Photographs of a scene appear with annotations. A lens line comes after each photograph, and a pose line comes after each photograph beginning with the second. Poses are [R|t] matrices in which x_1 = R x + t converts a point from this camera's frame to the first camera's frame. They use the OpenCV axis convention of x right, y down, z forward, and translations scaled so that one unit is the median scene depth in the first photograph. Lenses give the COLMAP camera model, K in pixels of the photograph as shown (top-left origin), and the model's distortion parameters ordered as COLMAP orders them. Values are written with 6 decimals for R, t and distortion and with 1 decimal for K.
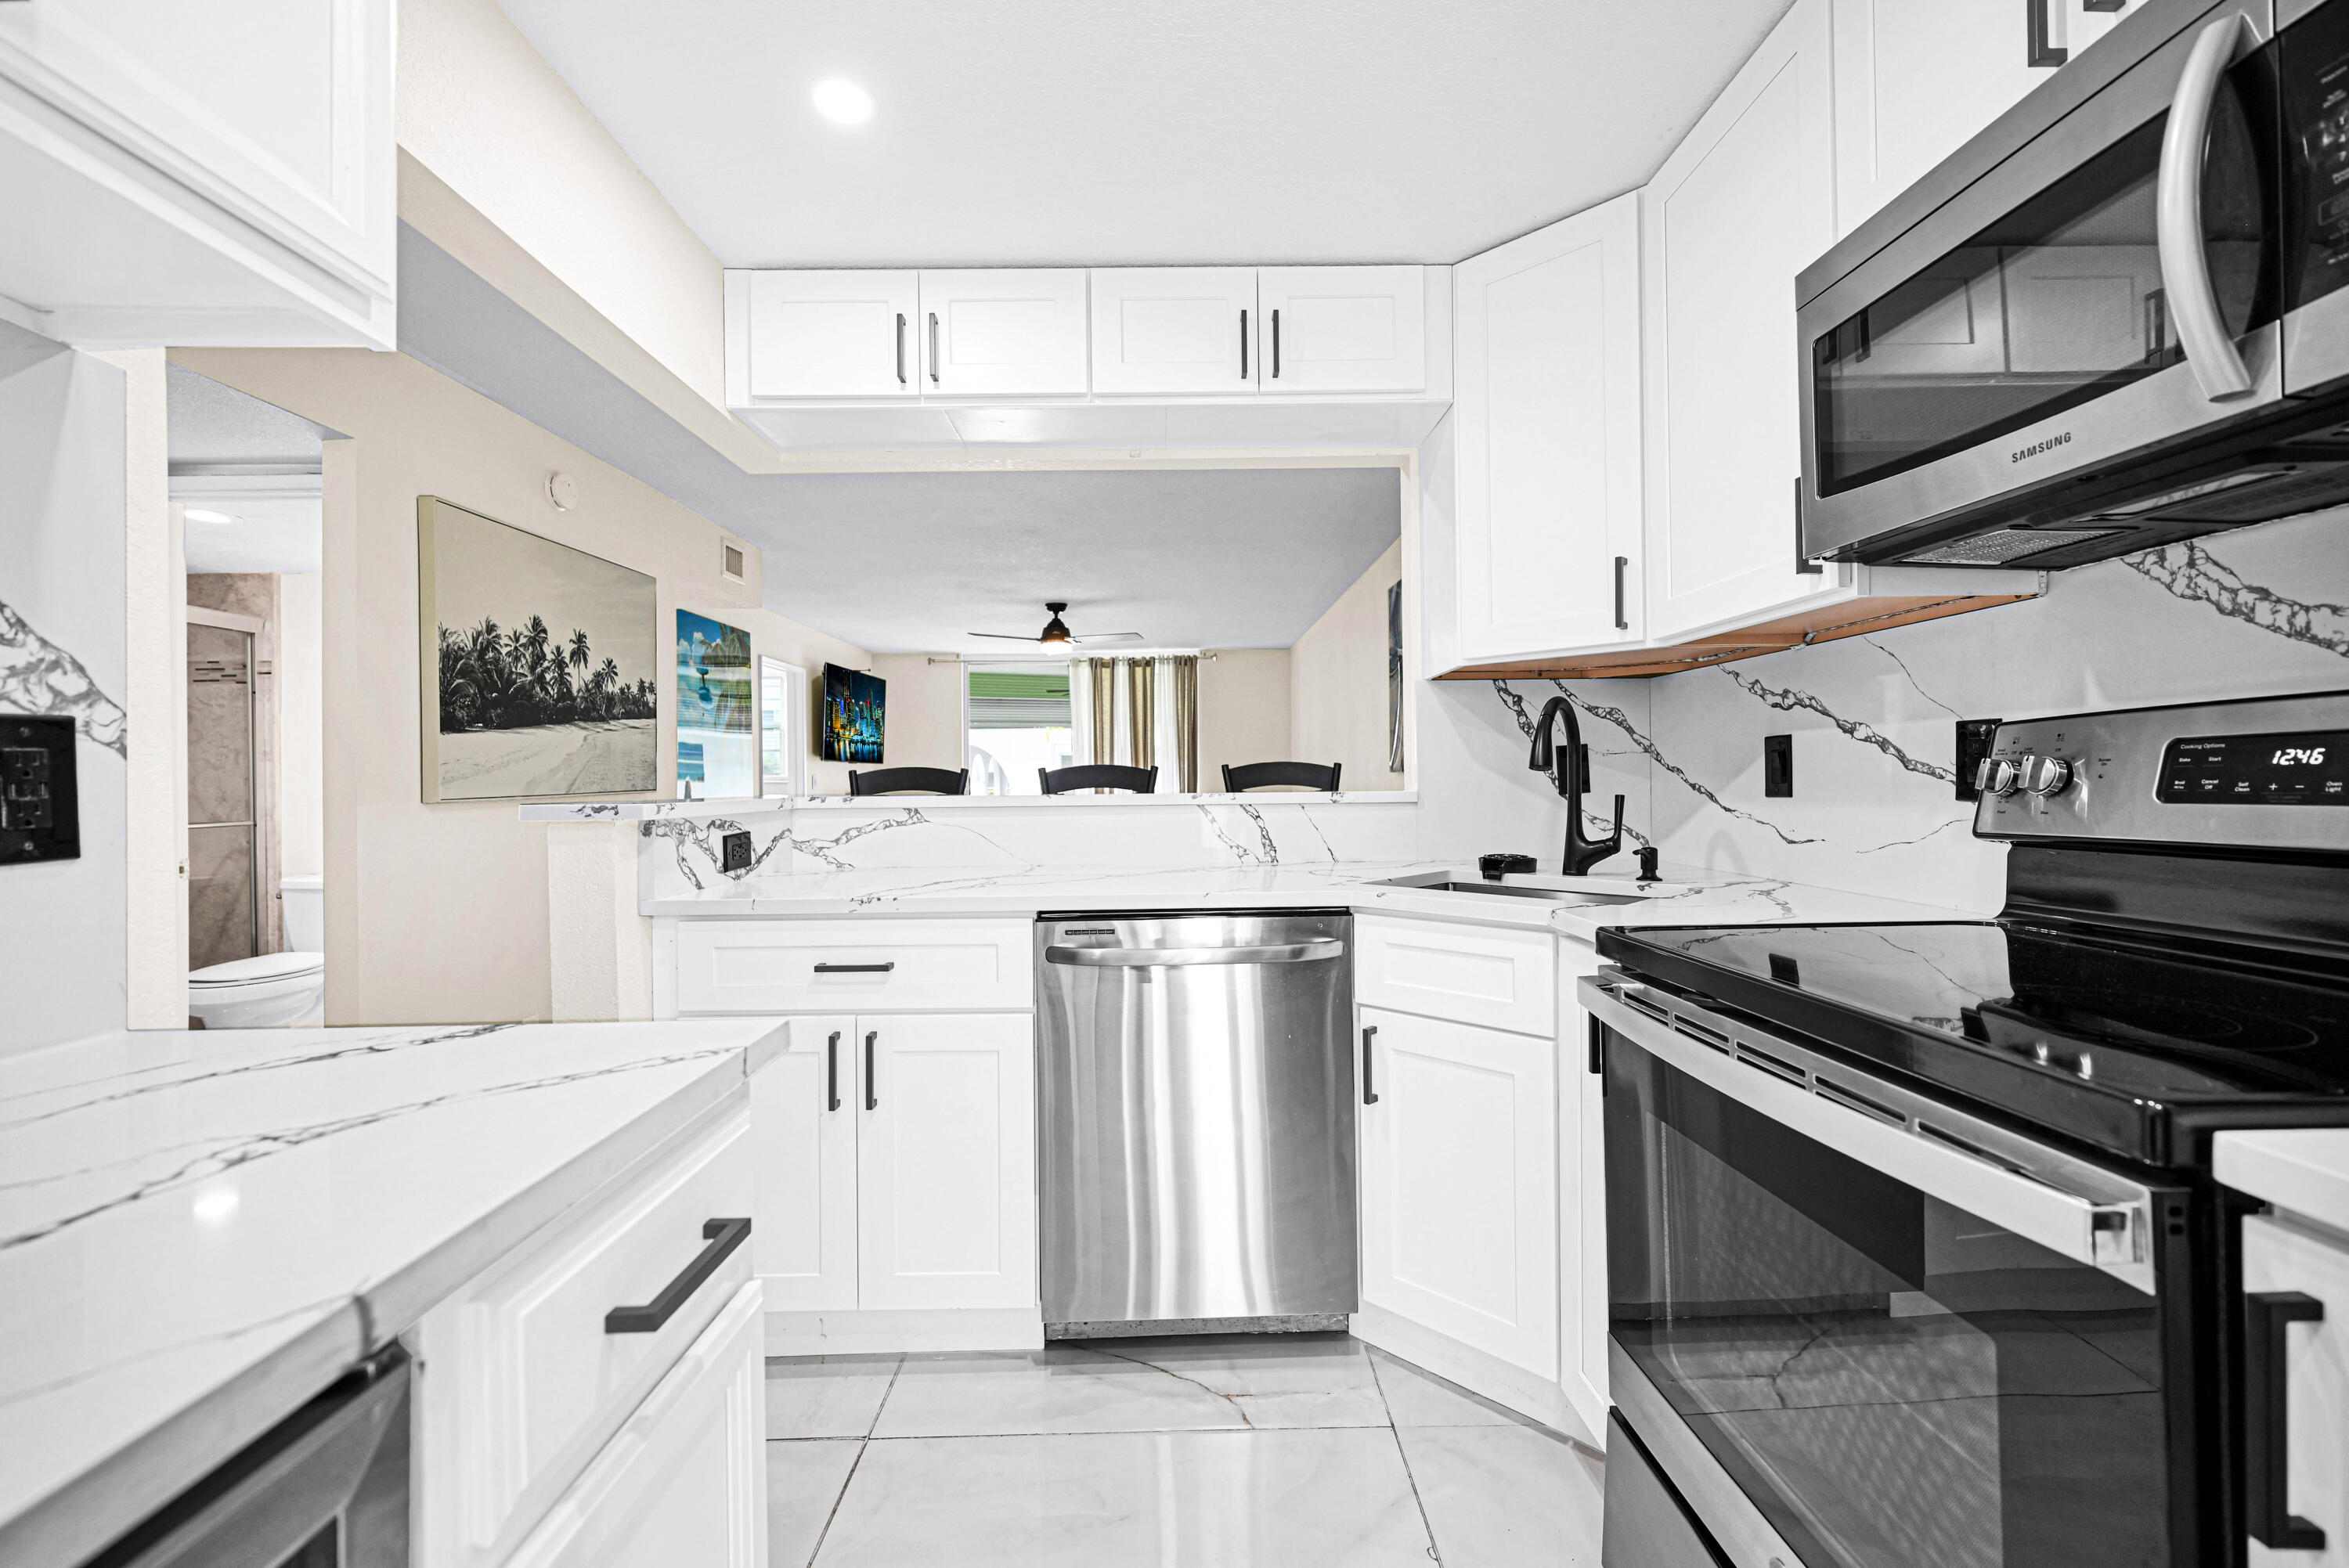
lens RADIAL K [[961.7, 0, 1176.2], [0, 961.7, 778.7], [0, 0, 1]] dist [-0.003034, 0.000270]
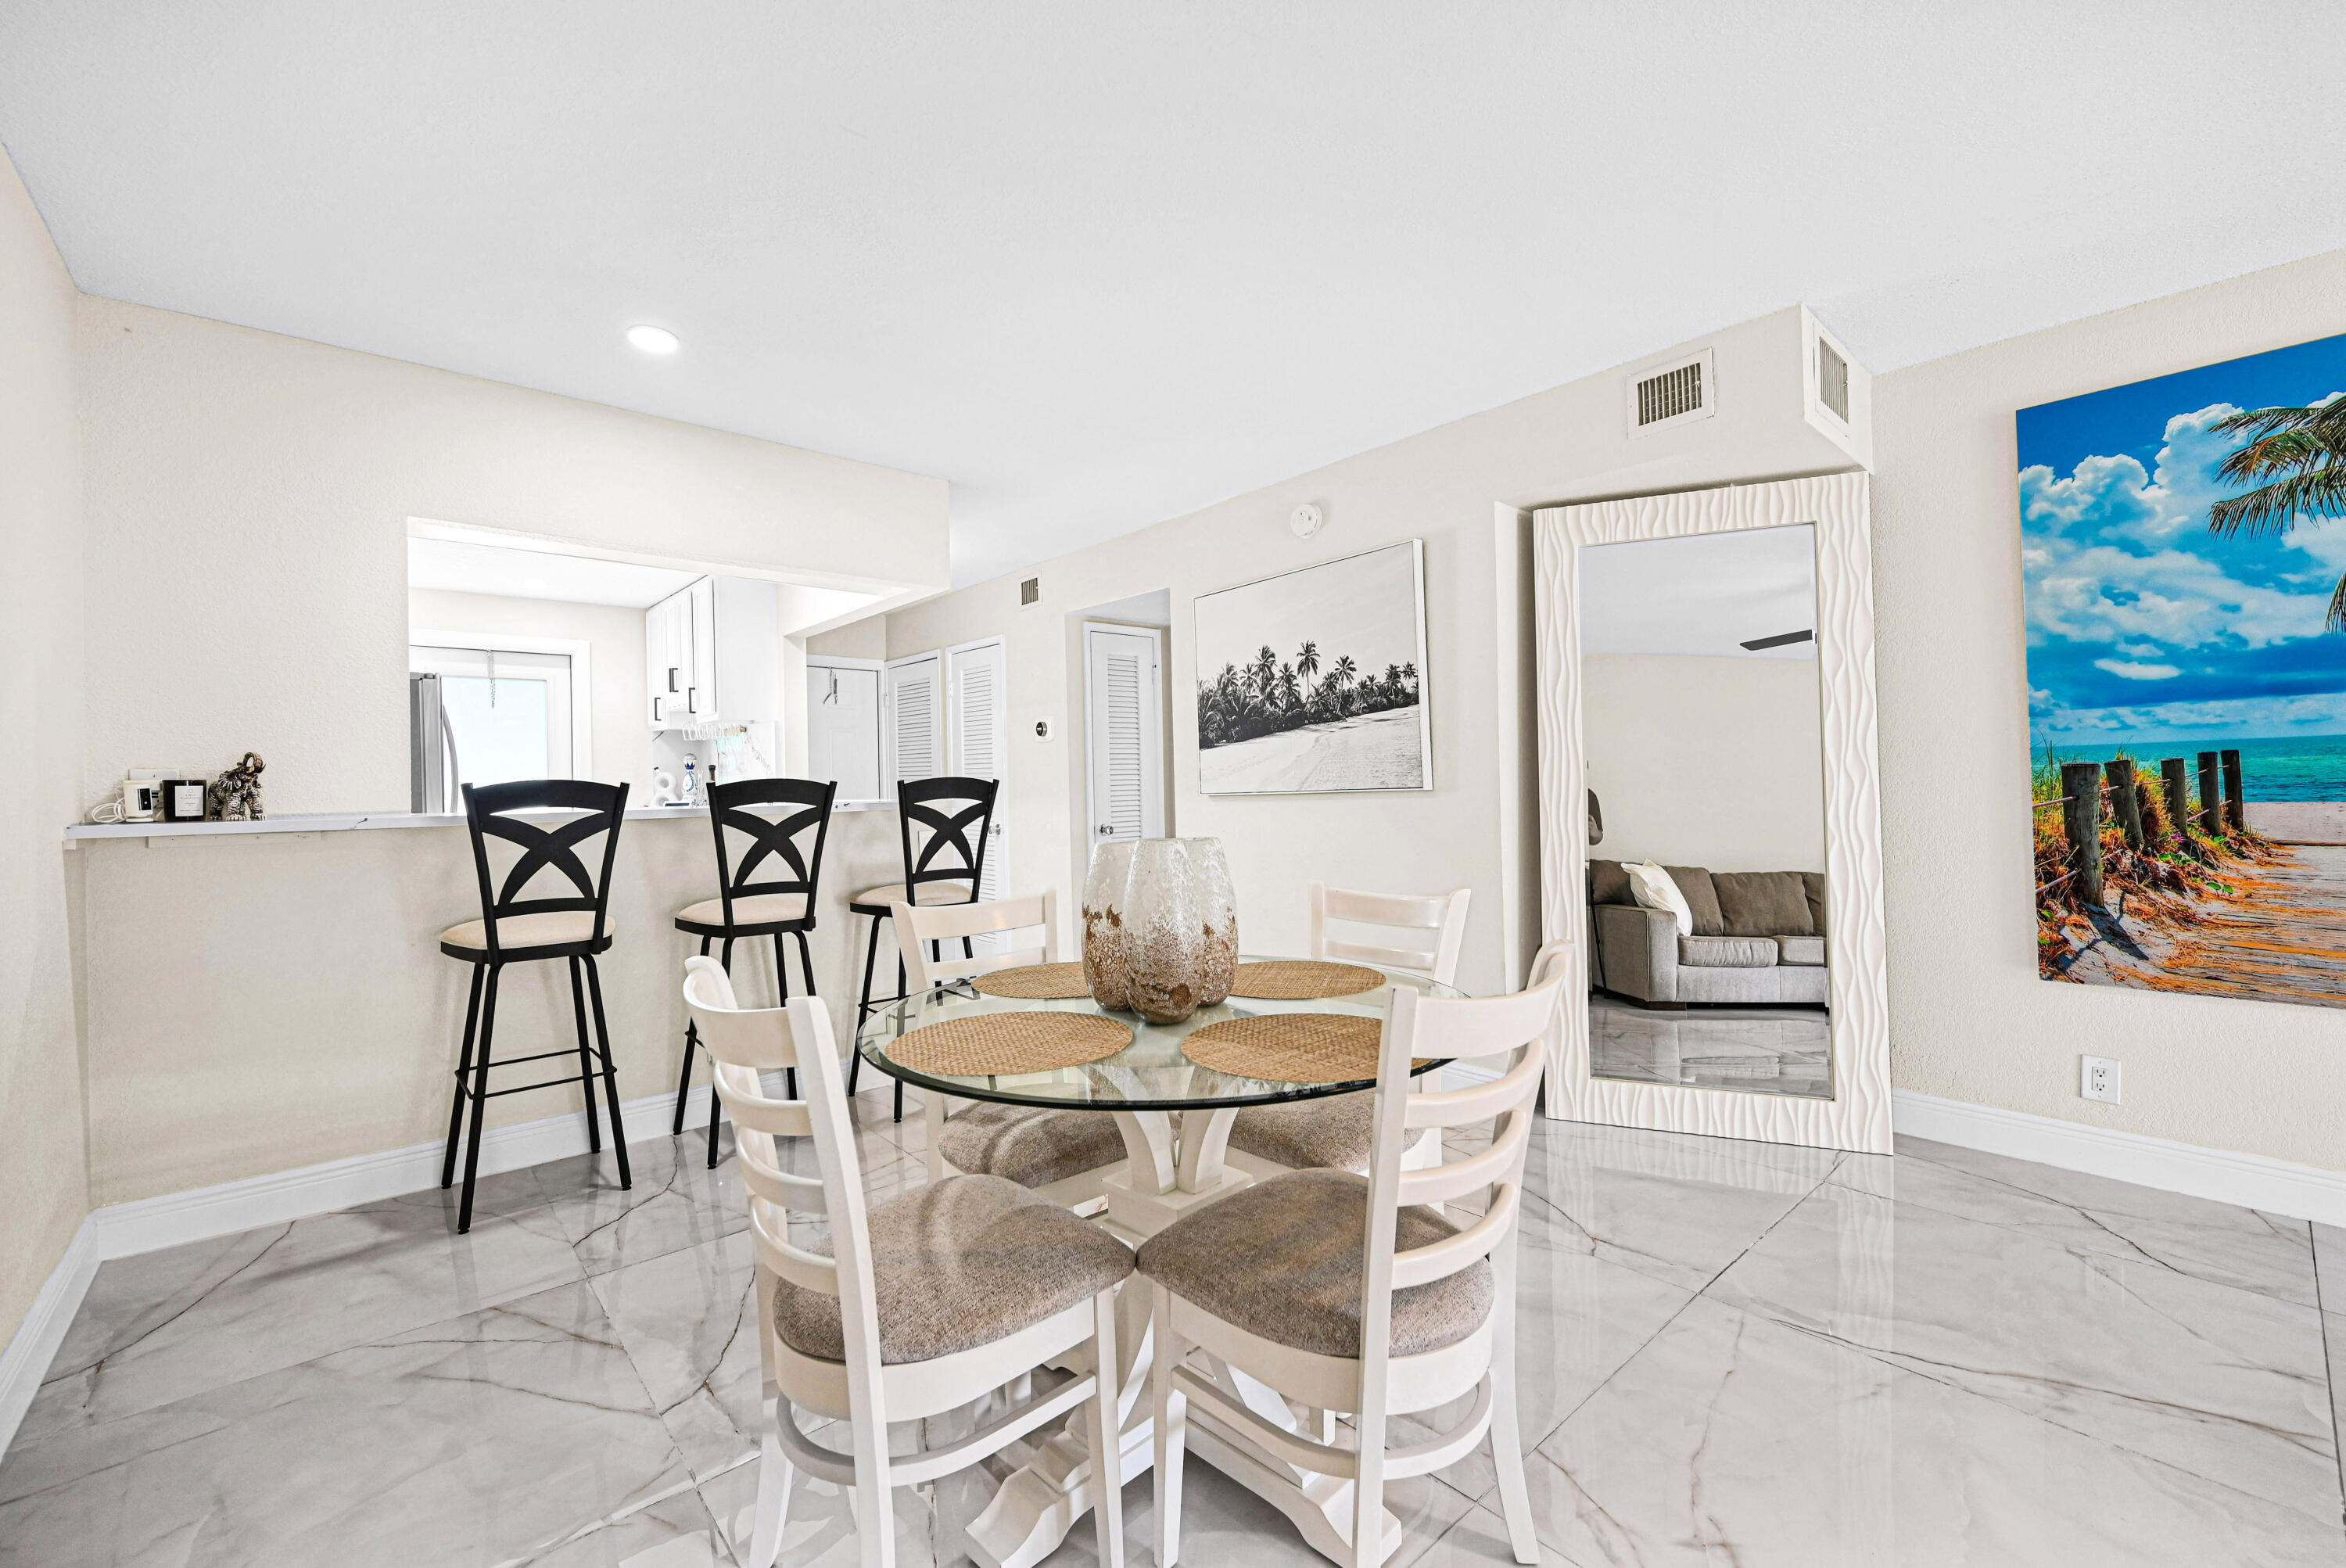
lens RADIAL K [[960.6, 0, 1179.3], [0, 960.6, 788.3], [0, 0, 1]] dist [-0.003034, 0.000270]
pose [[-0.758450, 0.023928, -0.651292, 0.331229], [0.024147, 0.999671, 0.008606, -0.001312], [0.651284, -0.009200, -0.758778, 2.808020]]
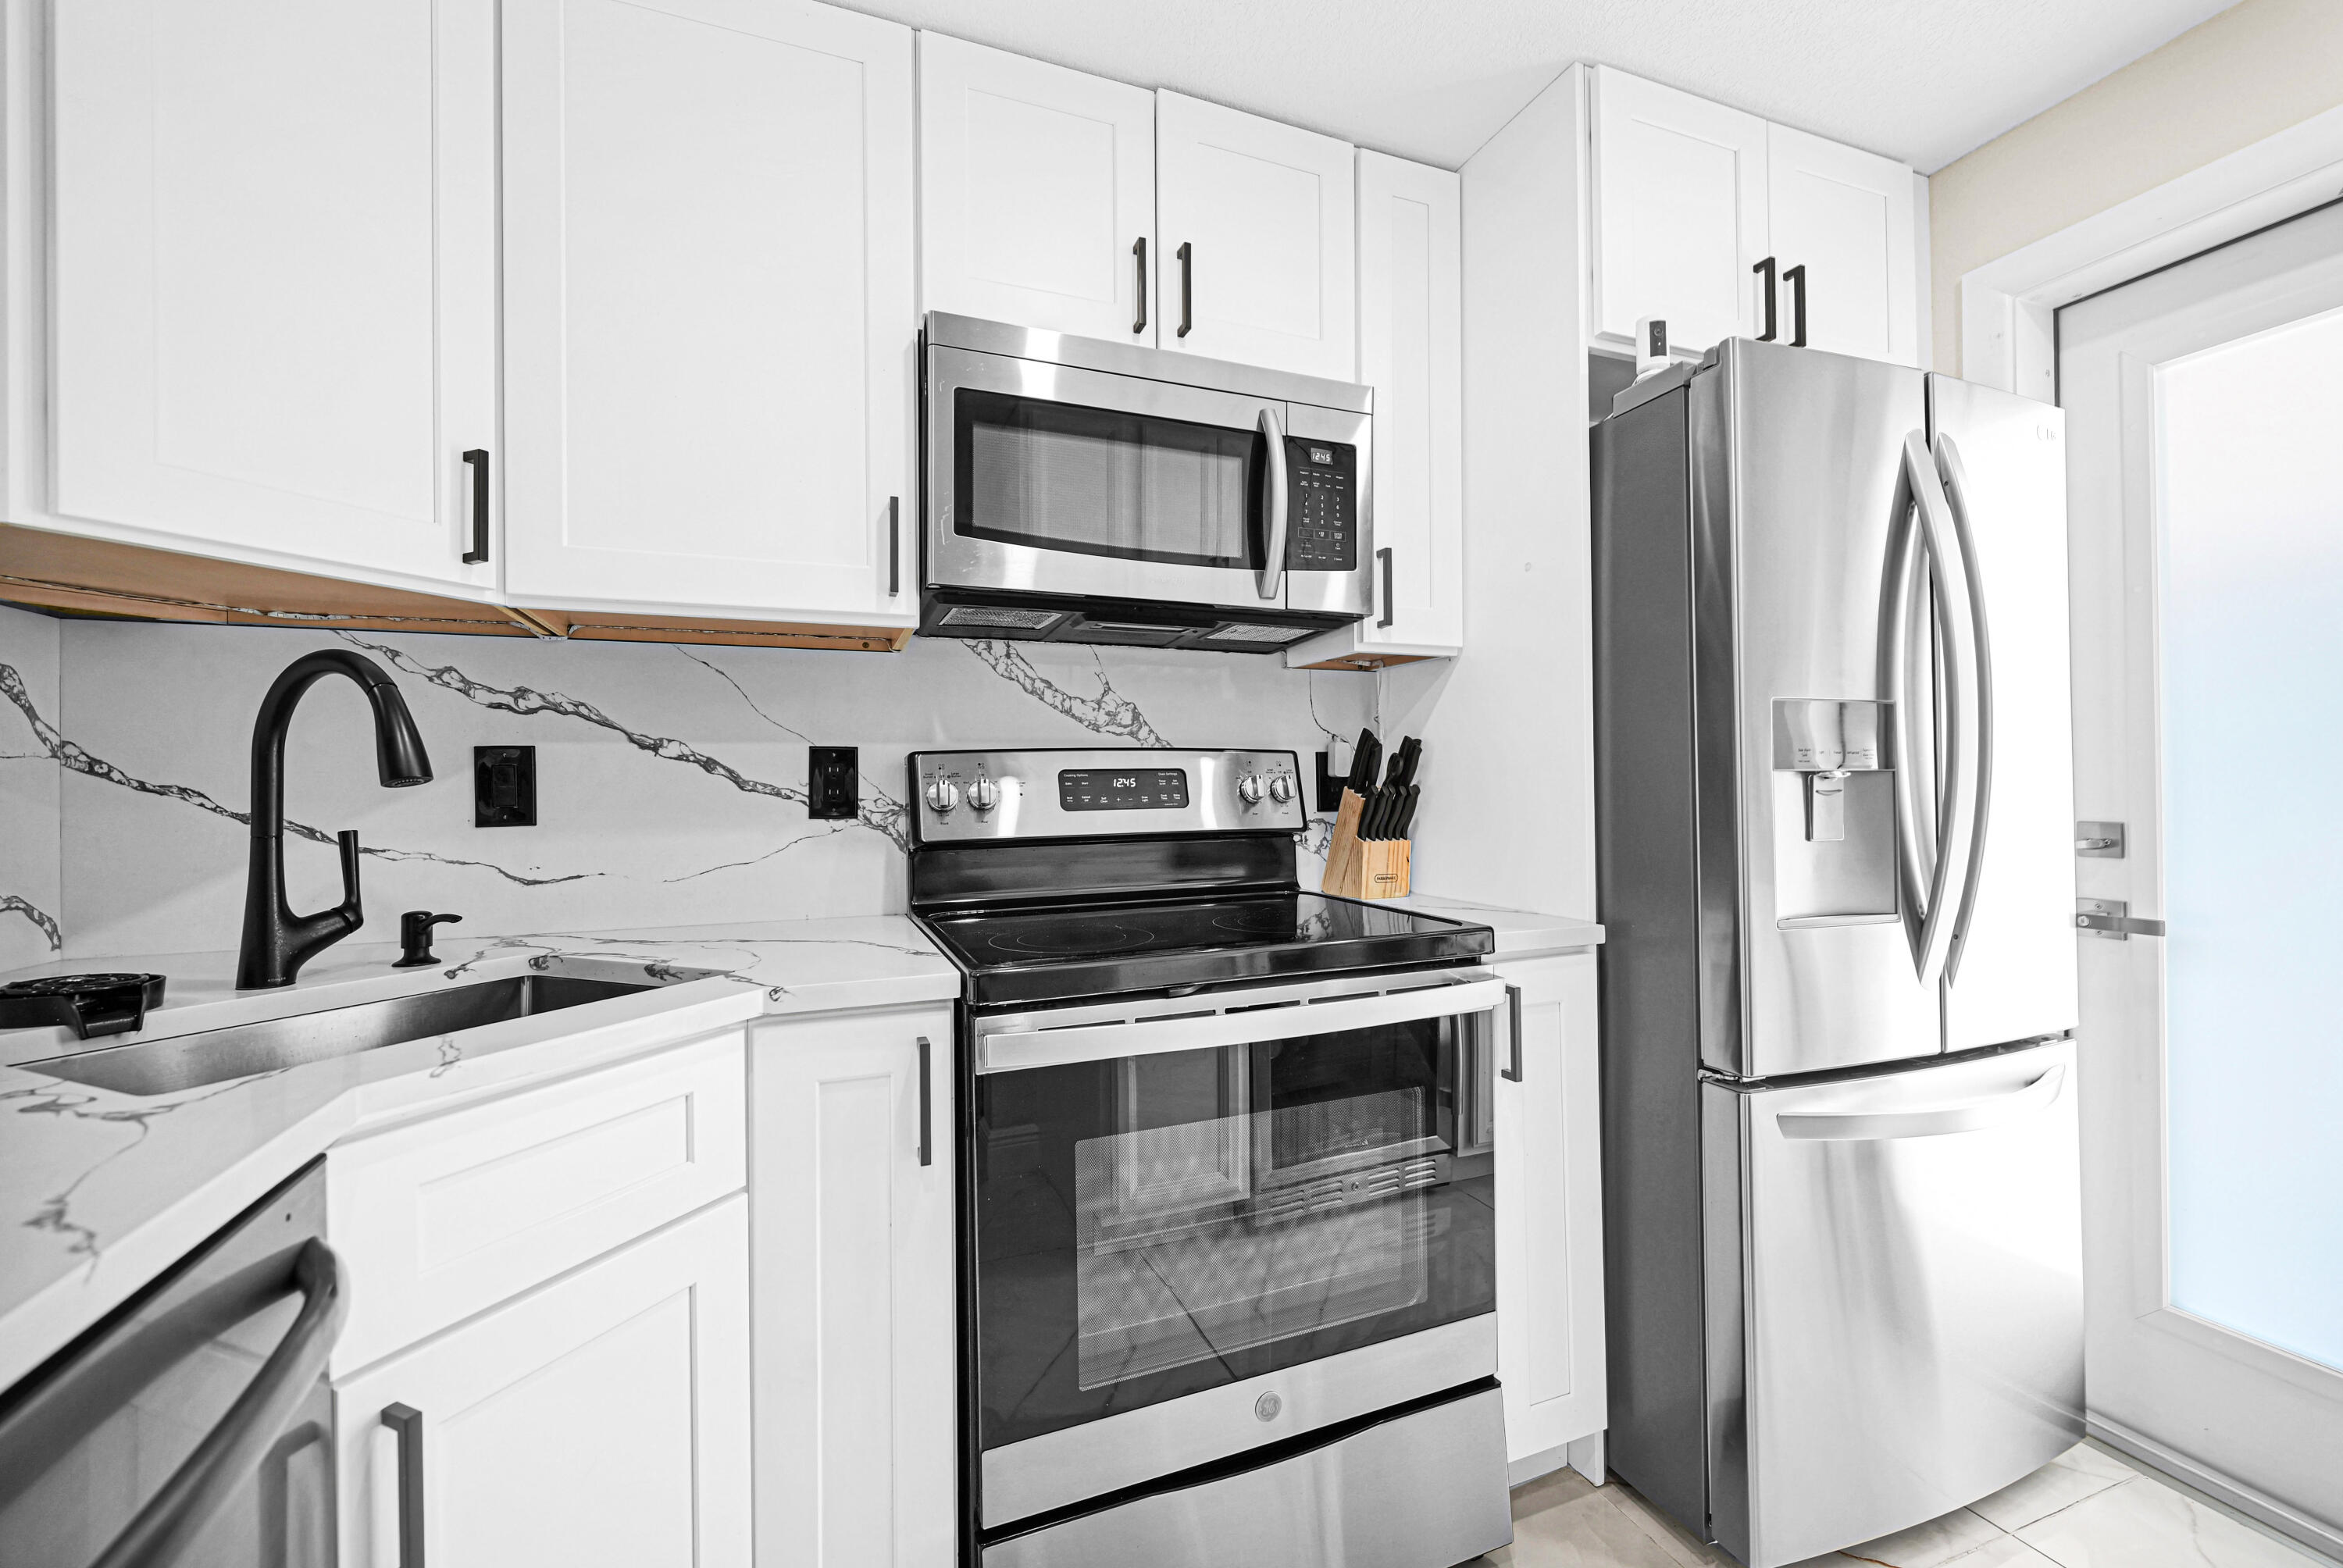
lens RADIAL K [[959.3, 0, 1176.8], [0, 959.3, 777.9], [0, 0, 1]] dist [-0.003034, 0.000270]
pose [[-0.352118, 0.026357, 0.935584, -0.250523], [0.013797, 0.999641, -0.022969, 0.004855], [-0.935854, 0.004820, -0.352355, 0.699260]]
